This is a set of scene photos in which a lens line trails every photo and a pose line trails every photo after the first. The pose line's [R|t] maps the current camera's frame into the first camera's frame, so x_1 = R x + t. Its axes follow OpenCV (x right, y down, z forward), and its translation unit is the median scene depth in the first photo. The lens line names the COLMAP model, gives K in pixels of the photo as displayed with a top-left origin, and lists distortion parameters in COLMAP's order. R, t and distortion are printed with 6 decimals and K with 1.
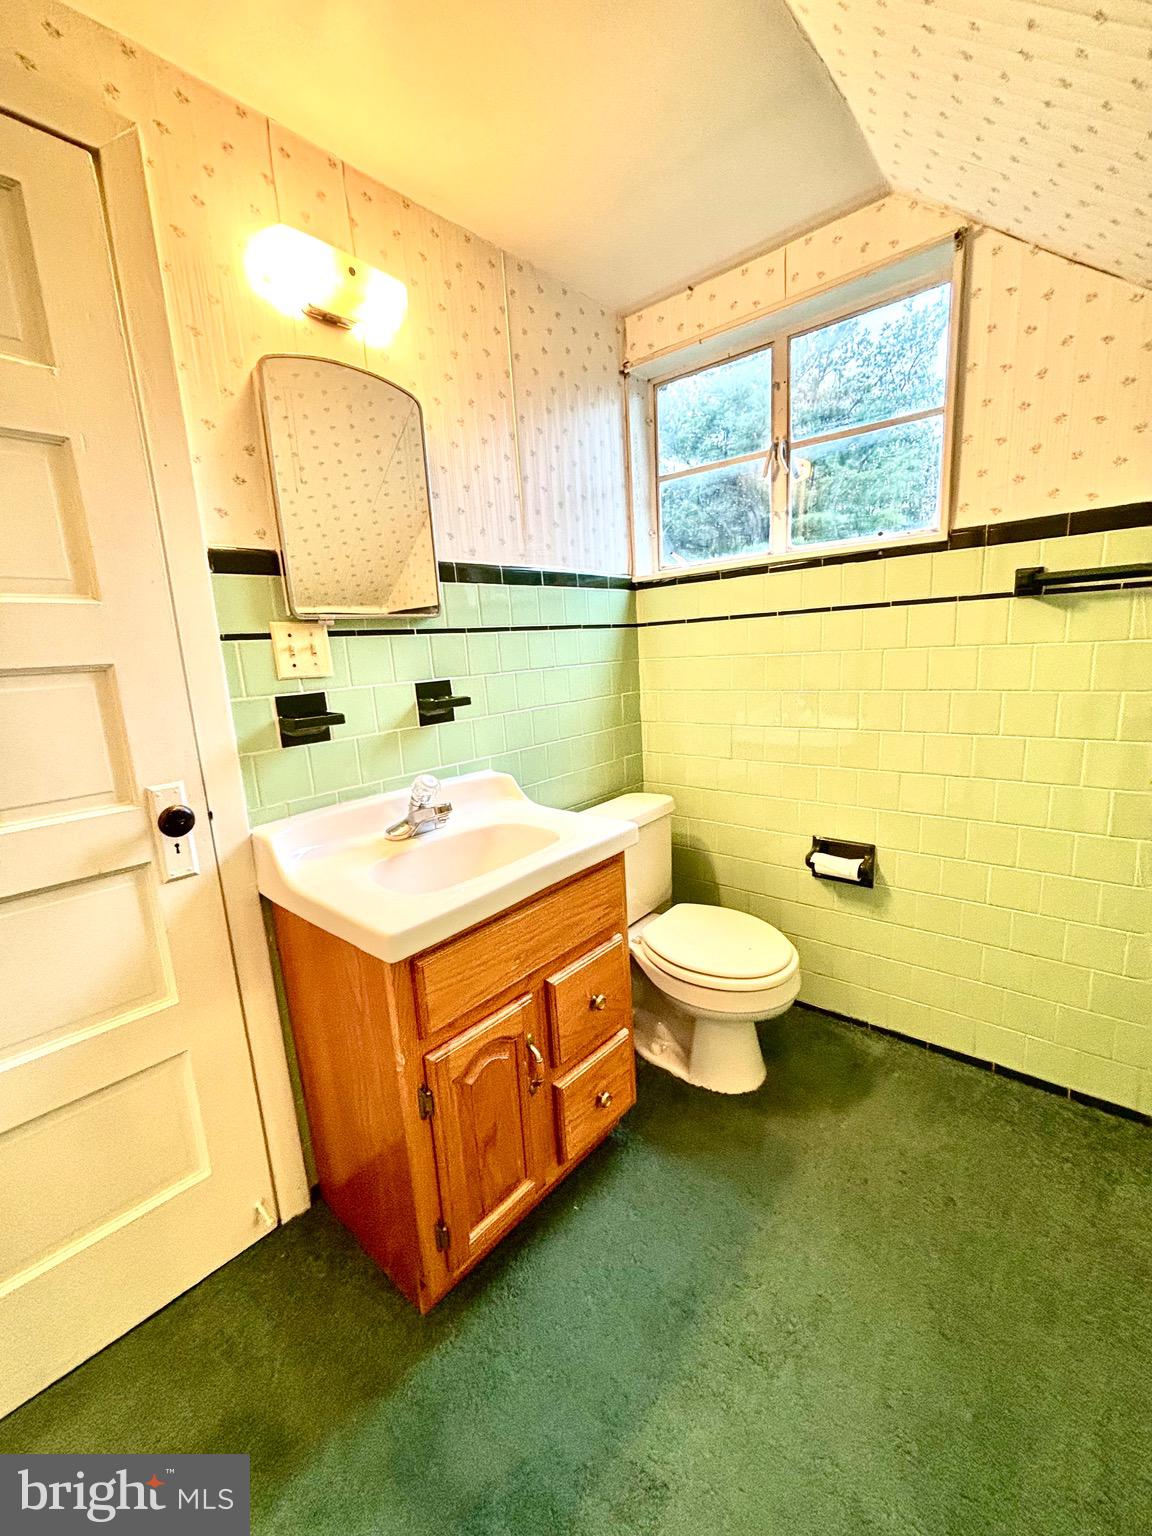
lens RADIAL K [[628.1, 0, 572.8], [0, 628.1, 766.1], [0, 0, 1]] dist [-0.007420, 0.000961]
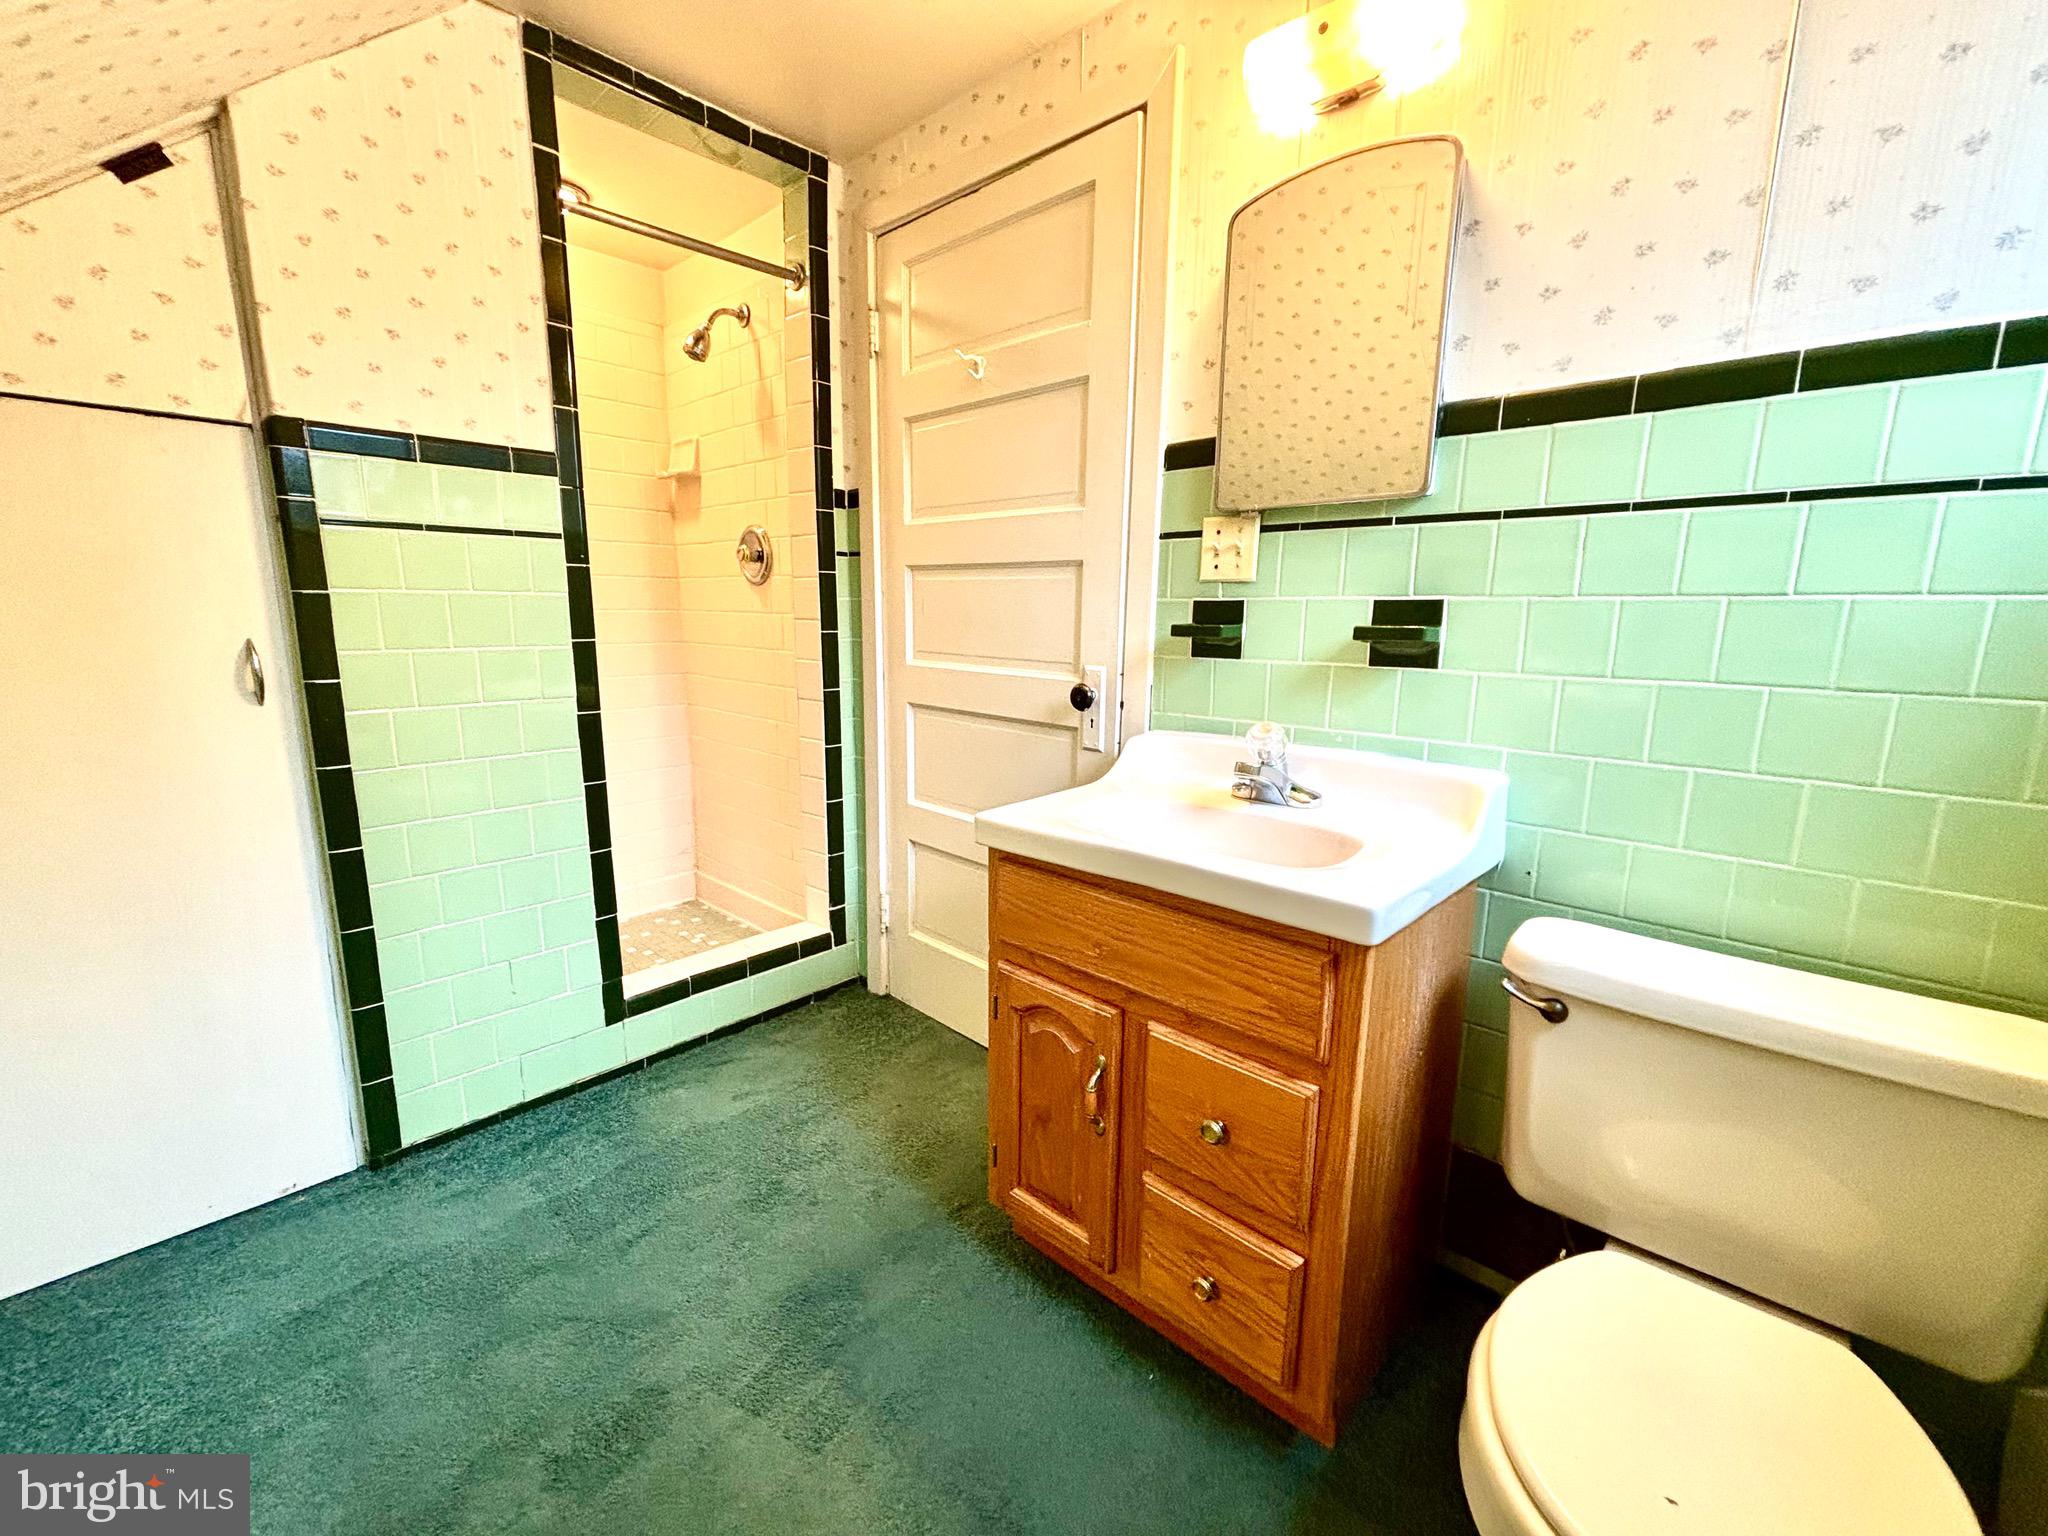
lens RADIAL K [[837.5, 0, 1019.0], [0, 837.5, 769.4], [0, 0, 1]] dist [-0.007420, 0.000961]
pose [[-0.039868, 0.241930, -0.969474, 0.792191], [-0.198660, 0.948957, 0.244980, -0.123527], [0.979257, 0.202363, 0.010229, 0.779489]]
